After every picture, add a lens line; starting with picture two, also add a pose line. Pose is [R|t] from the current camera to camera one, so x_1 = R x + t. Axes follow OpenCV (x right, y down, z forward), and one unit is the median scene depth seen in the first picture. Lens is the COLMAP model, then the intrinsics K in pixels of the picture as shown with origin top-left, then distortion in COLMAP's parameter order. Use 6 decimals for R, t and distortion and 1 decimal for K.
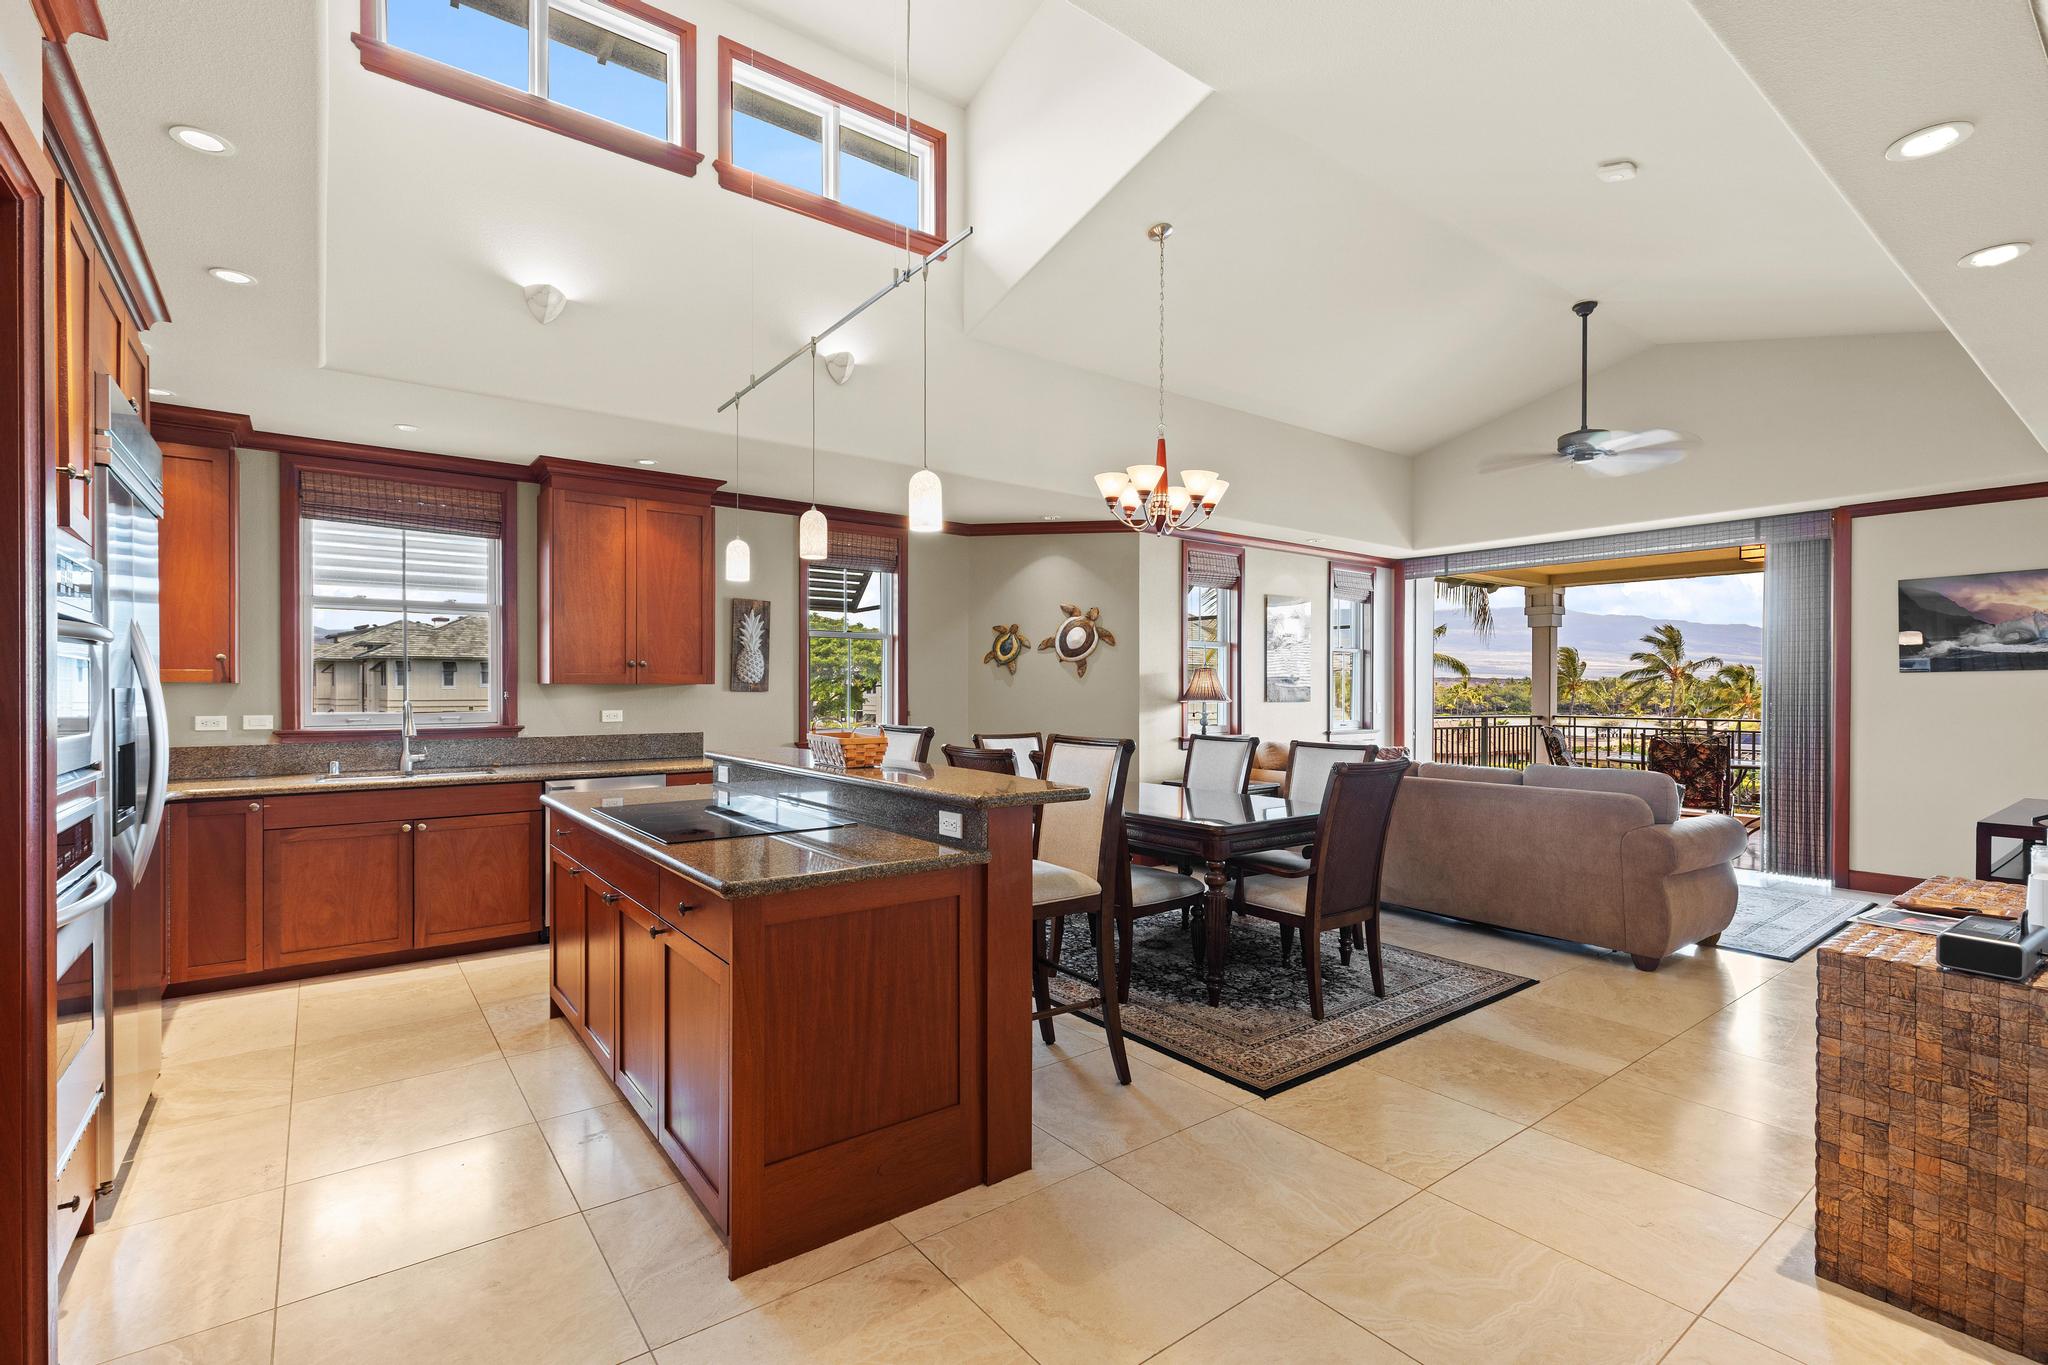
lens RADIAL K [[925.6, 0, 981.9], [0, 925.6, 694.1], [0, 0, 1]] dist [0.000785, 0.000362]
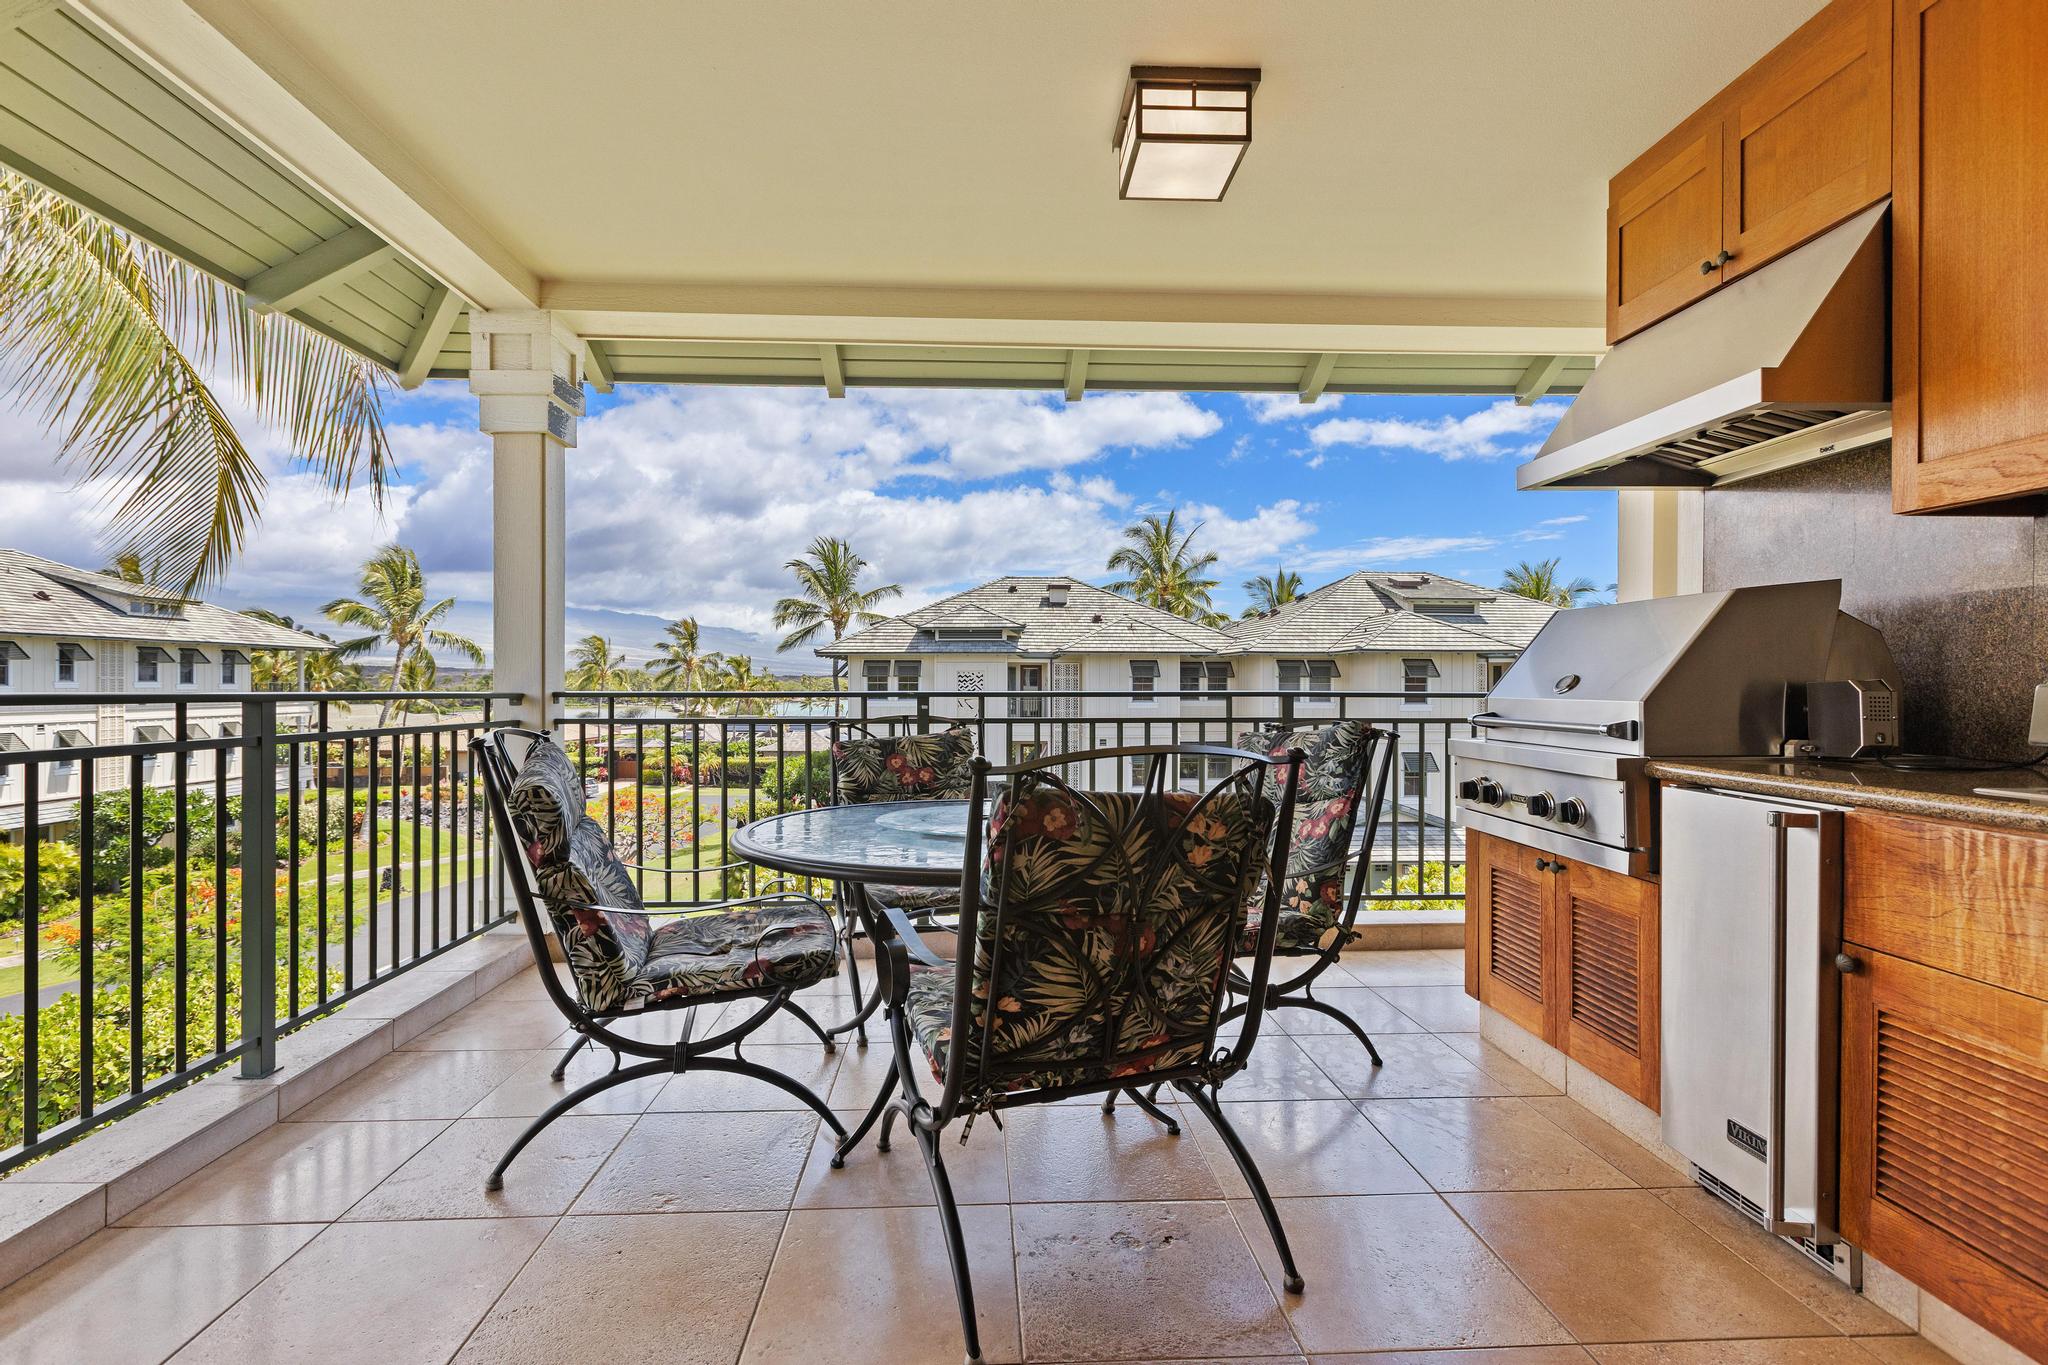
lens RADIAL K [[925.6, 0, 1016.2], [0, 925.6, 687.5], [0, 0, 1]] dist [0.000785, 0.000362]
pose [[0.549595, -0.003110, 0.835426, 0.056770], [0.001665, 0.999995, 0.002628, 0.002684], [-0.835430, -0.000053, 0.549597, 0.090310]]
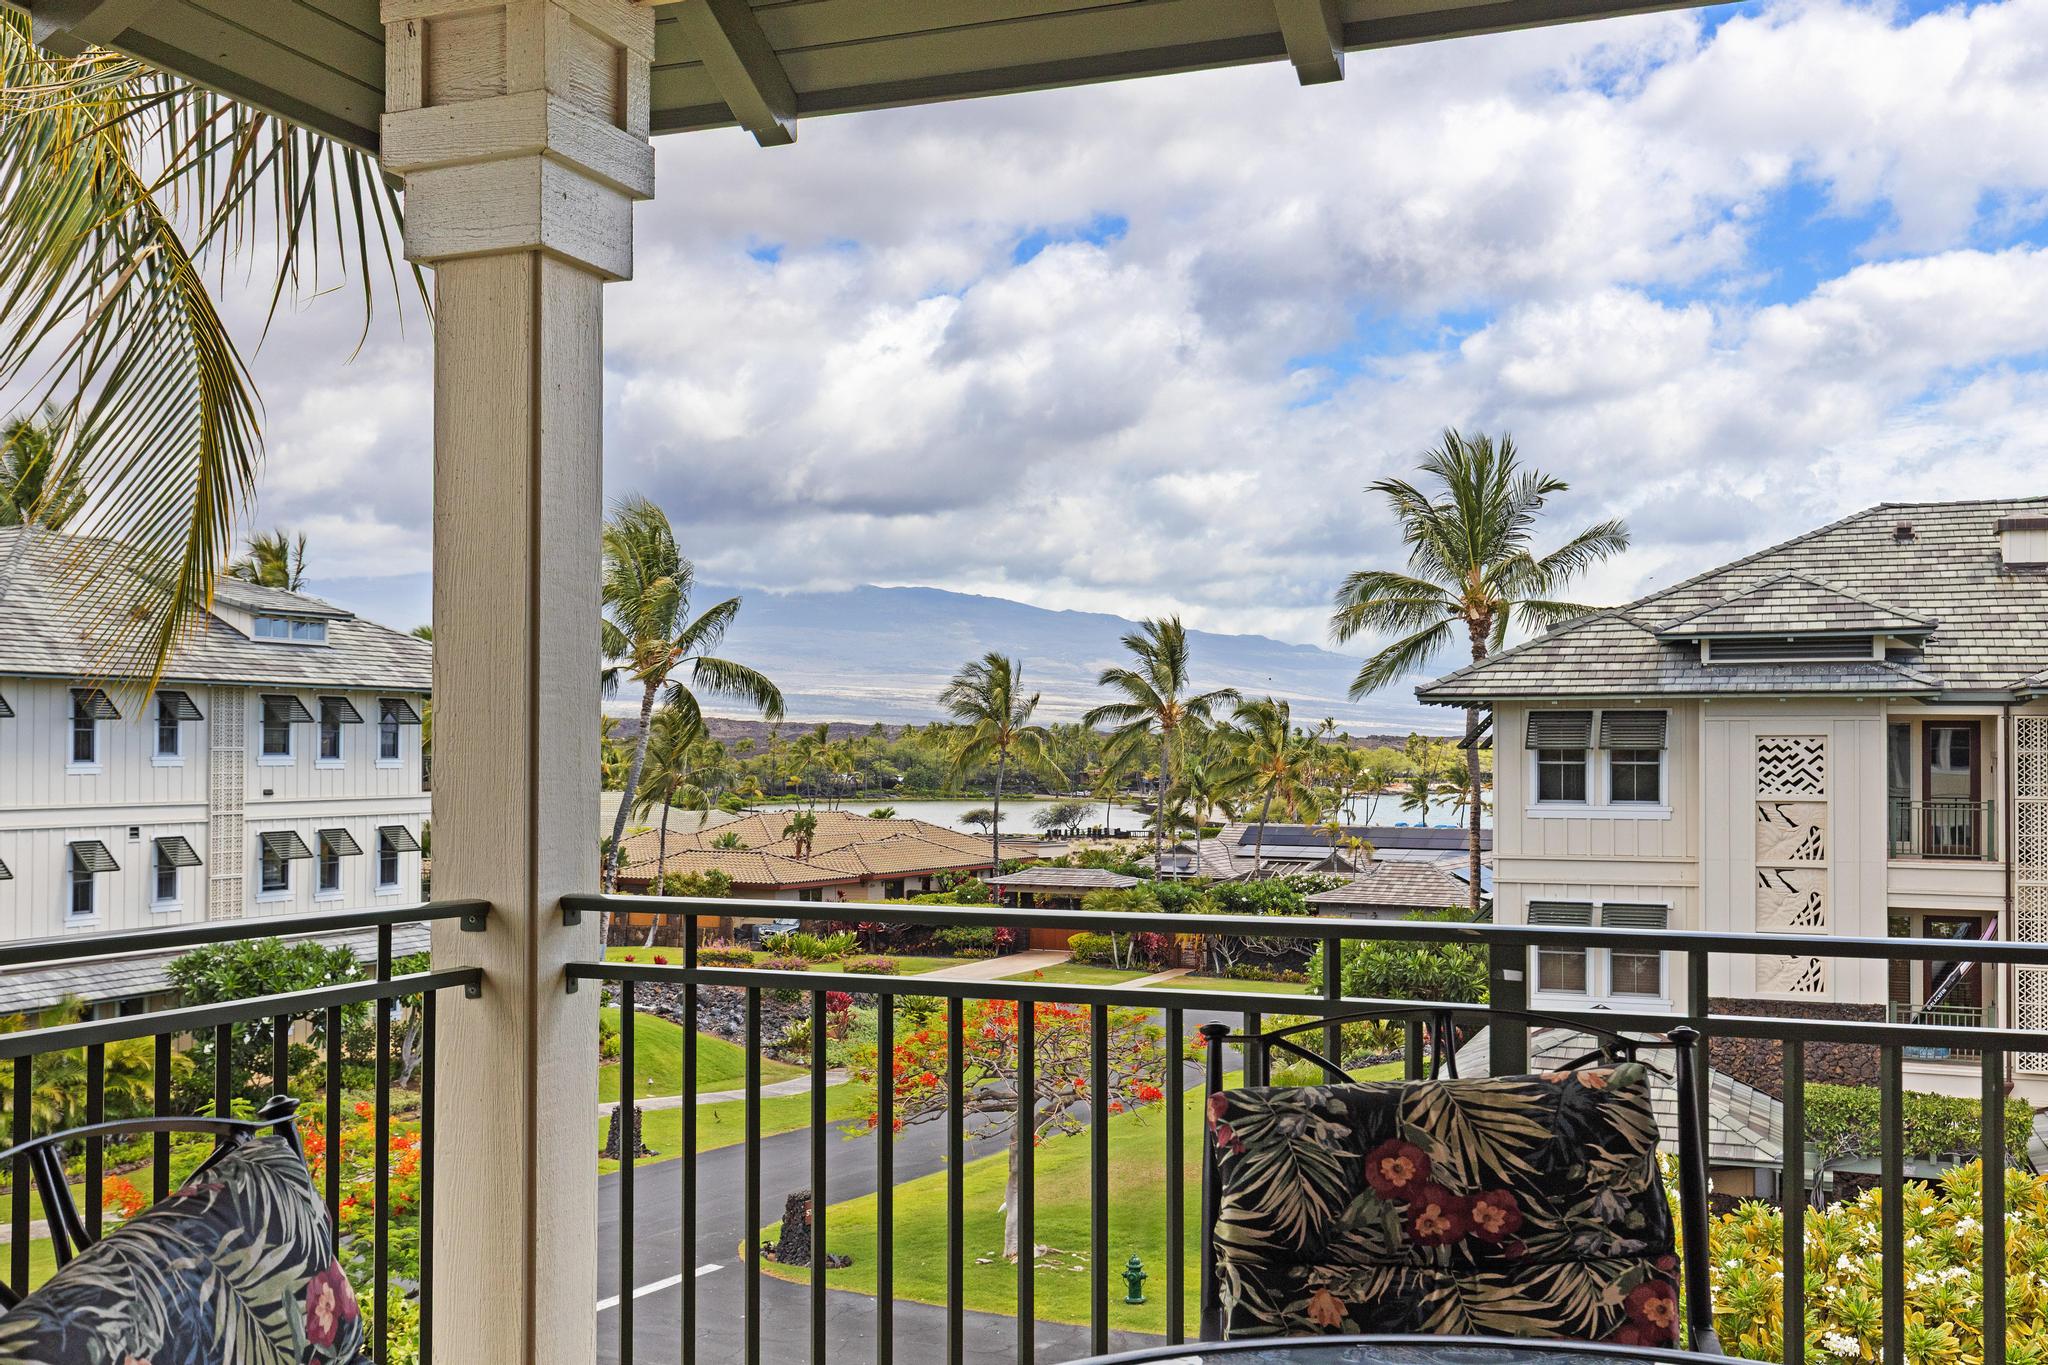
lens RADIAL K [[2022.1, 0, 1006.0], [0, 2022.1, 744.0], [0, 0, 1]] dist [-0.007445, 0.000000]
pose [[0.844654, 0.005239, 0.535288, 0.062447], [-0.002370, 0.999979, -0.006048, 0.001469], [-0.535308, 0.003840, 0.844648, 0.093204]]
